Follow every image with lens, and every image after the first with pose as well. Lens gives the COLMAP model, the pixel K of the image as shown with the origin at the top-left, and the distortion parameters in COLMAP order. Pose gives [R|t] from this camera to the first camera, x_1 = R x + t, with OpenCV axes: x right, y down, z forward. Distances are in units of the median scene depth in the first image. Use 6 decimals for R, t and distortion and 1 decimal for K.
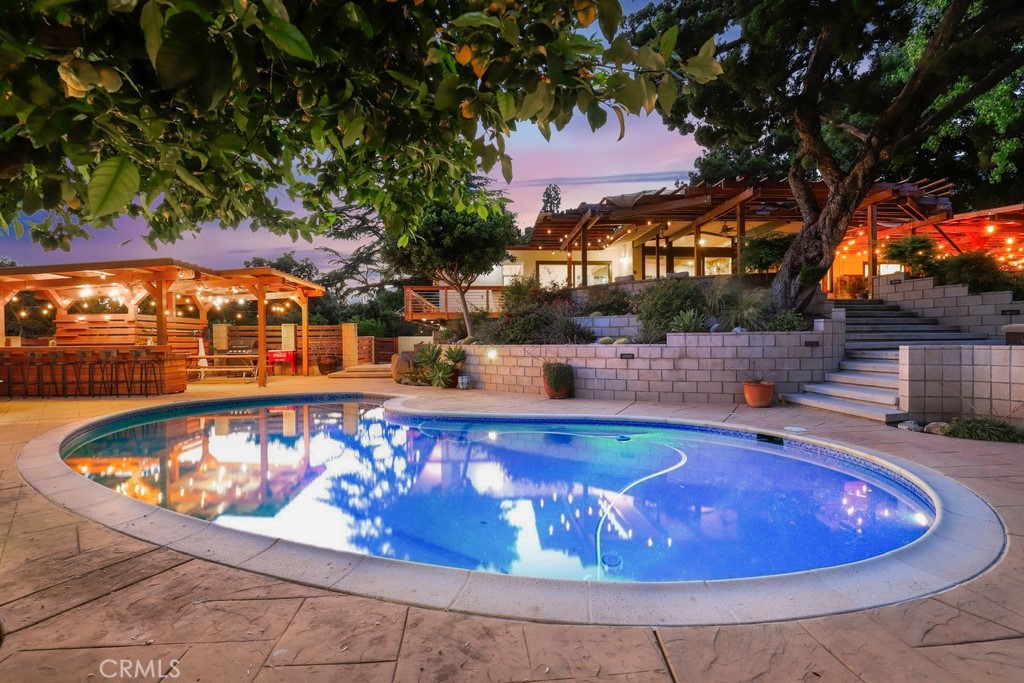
lens RADIAL K [[480.8, 0, 512.0], [0, 480.8, 341.5], [0, 0, 1]] dist [-0.039633, 0.000075]
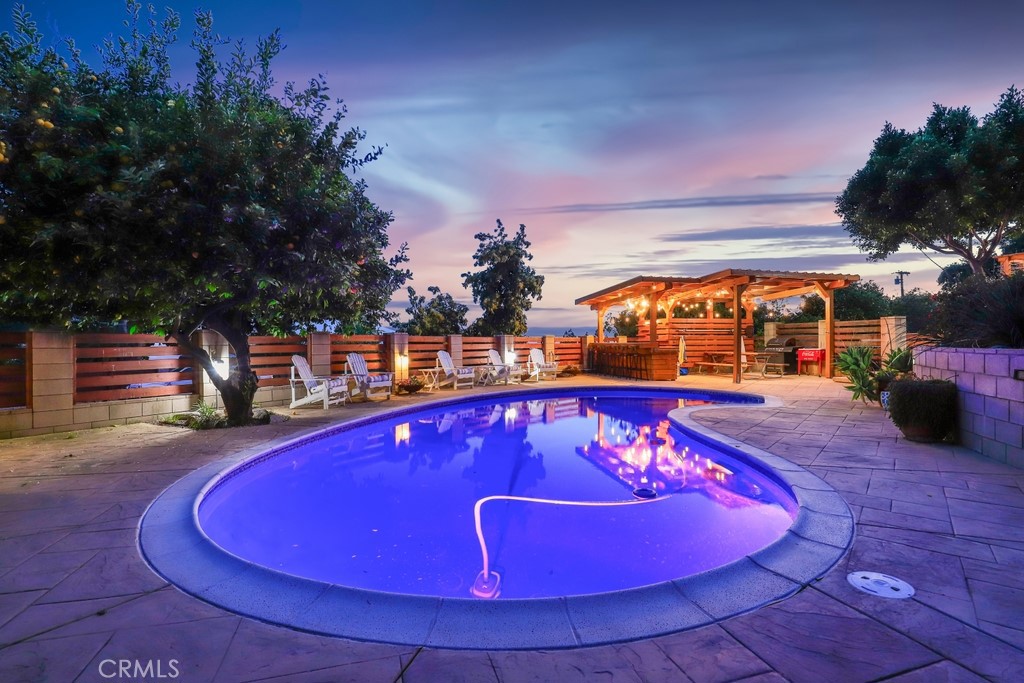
lens RADIAL K [[480.8, 0, 512.0], [0, 480.8, 341.5], [0, 0, 1]] dist [-0.039633, 0.000075]
pose [[0.217892, 0.007480, -0.975944, 0.397872], [0.004141, 0.999955, 0.008588, -0.007117], [0.975964, -0.005913, 0.217851, 0.275071]]
